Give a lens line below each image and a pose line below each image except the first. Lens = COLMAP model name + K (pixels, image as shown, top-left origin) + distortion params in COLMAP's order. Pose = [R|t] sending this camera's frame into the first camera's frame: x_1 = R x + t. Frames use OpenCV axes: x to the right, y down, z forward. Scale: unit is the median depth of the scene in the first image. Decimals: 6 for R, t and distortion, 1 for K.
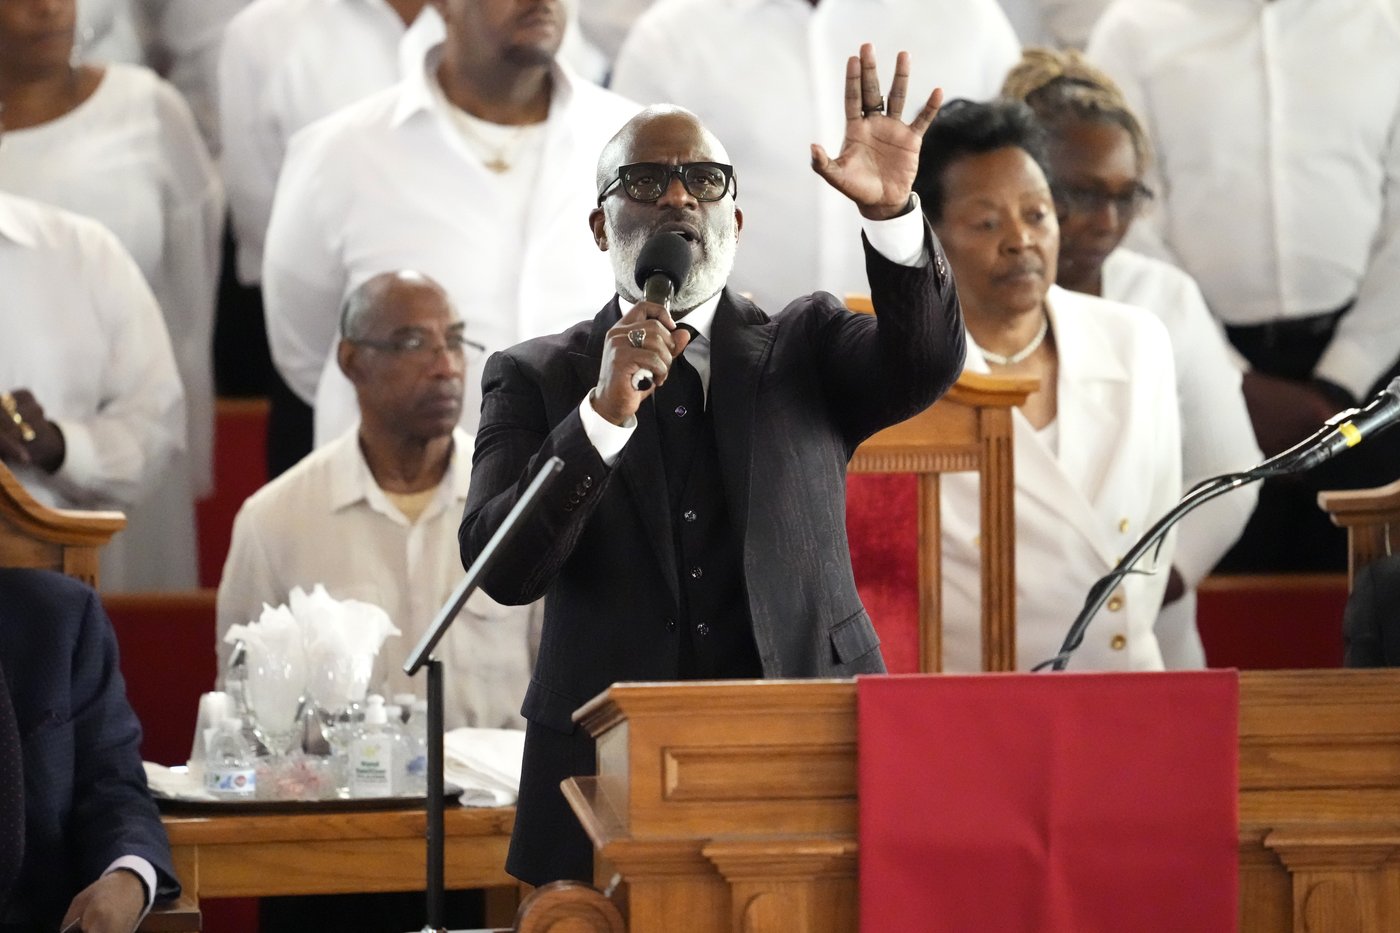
lens RADIAL K [[9535.8, 0, 700.0], [0, 9535.8, 466.5], [0, 0, 1]] dist [0.831004, -44.943621]
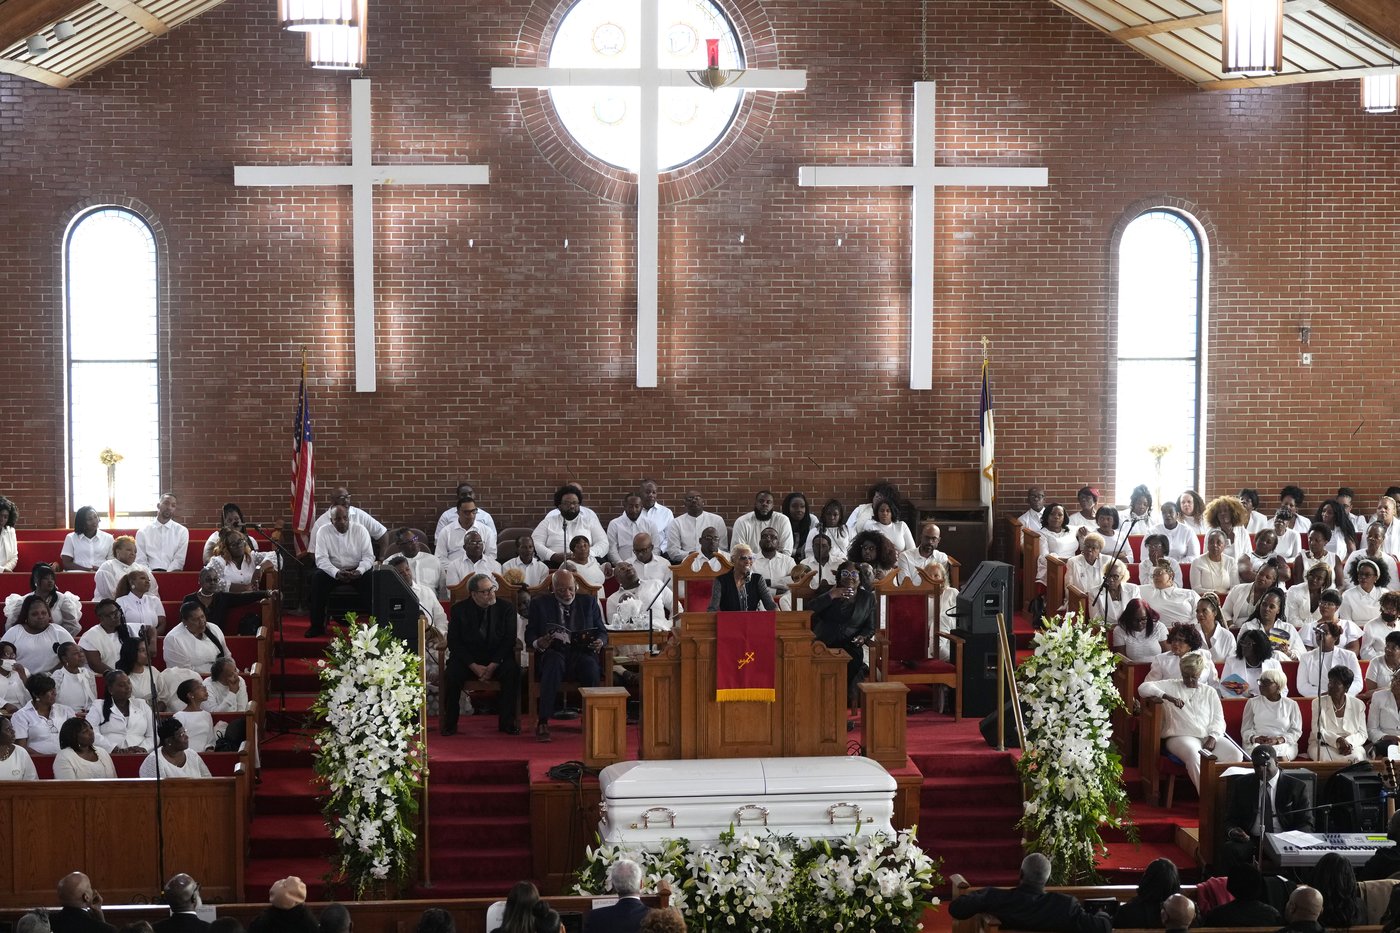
lens RADIAL K [[6212.4, 0, 696.9], [0, 6212.4, 533.2], [0, 0, 1]] dist [0.755601, 0.278129]
pose [[0.999988, 0.001730, -0.004559, 0.022014], [-0.001600, 0.999597, 0.028333, -0.147080], [0.004606, -0.028326, 0.999588, -3.133645]]
